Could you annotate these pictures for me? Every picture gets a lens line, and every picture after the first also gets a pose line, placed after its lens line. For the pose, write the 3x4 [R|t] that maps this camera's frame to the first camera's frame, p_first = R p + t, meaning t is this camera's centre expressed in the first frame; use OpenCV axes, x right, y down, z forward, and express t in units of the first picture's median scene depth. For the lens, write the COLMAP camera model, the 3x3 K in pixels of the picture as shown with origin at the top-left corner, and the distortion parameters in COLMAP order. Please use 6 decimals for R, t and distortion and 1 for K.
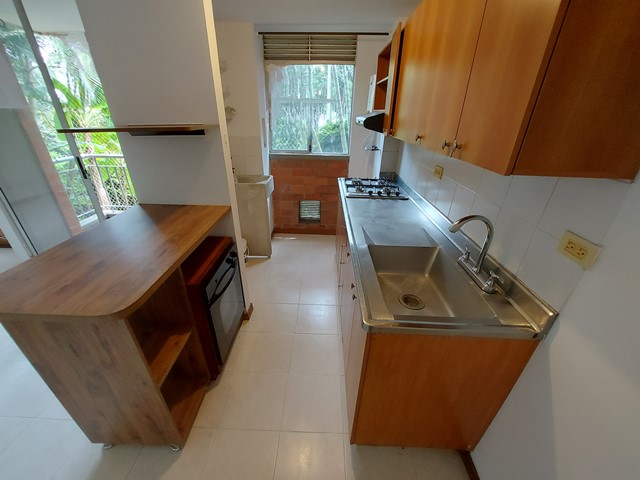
lens RADIAL K [[254.4, 0, 321.0], [0, 254.4, 244.3], [0, 0, 1]] dist [-0.011359, -0.000191]
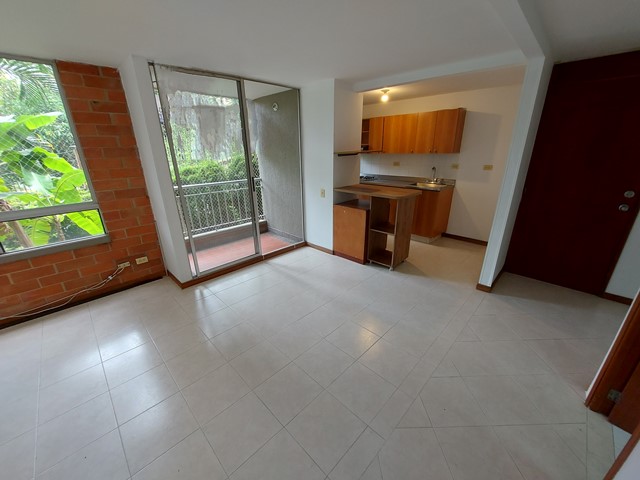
lens RADIAL K [[254.4, 0, 321.0], [0, 254.4, 244.3], [0, 0, 1]] dist [-0.011359, -0.000191]
pose [[0.684582, -0.286679, 0.670196, -2.858916], [0.357715, 0.933219, 0.033795, 0.201151], [-0.635128, 0.216604, 0.741414, -0.489912]]
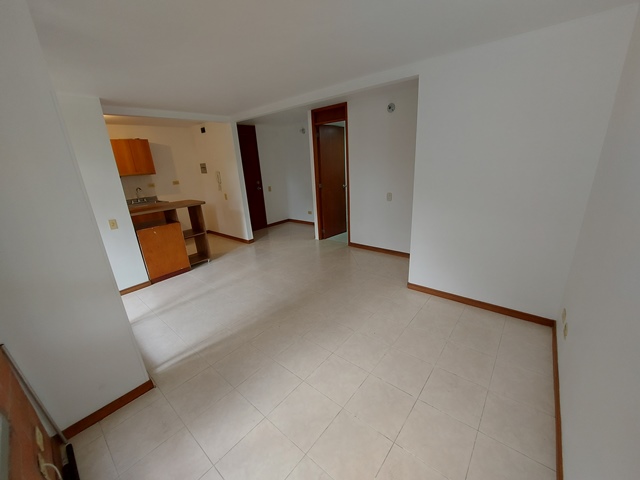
lens RADIAL K [[254.4, 0, 321.0], [0, 254.4, 244.3], [0, 0, 1]] dist [-0.011359, -0.000191]
pose [[-0.782184, -0.177620, 0.597192, -3.704809], [0.317297, 0.711336, 0.627155, -0.903642], [-0.536200, 0.680038, -0.500037, 1.635059]]
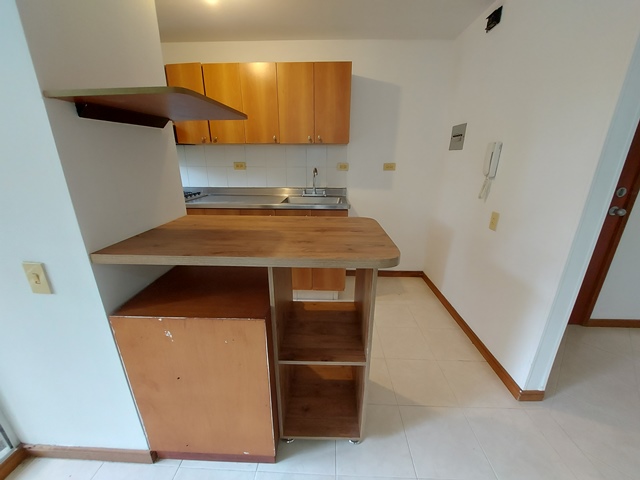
lens RADIAL K [[254.4, 0, 321.0], [0, 254.4, 244.3], [0, 0, 1]] dist [-0.011359, -0.000191]
pose [[0.009536, -0.337651, 0.941223, -1.429760], [0.454088, 0.840080, 0.296767, -0.143343], [-0.890906, 0.424568, 0.161334, 0.627341]]
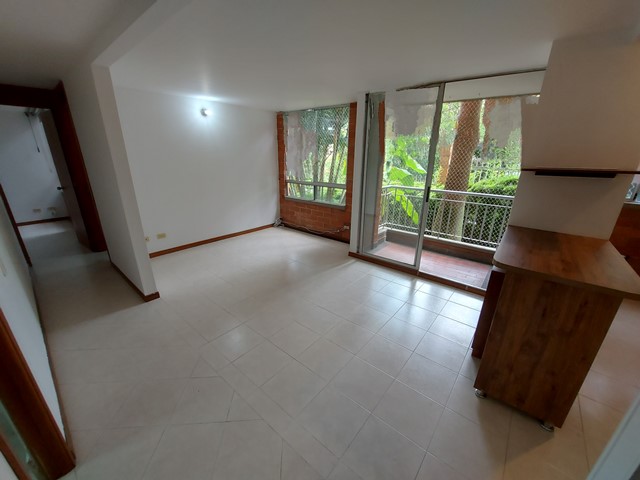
lens RADIAL K [[254.4, 0, 321.0], [0, 254.4, 244.3], [0, 0, 1]] dist [-0.011359, -0.000191]
pose [[0.784460, 0.197521, -0.587884, -0.842926], [-0.280631, 0.958381, -0.052465, 0.330808], [0.553054, 0.206135, 0.807242, -0.669586]]
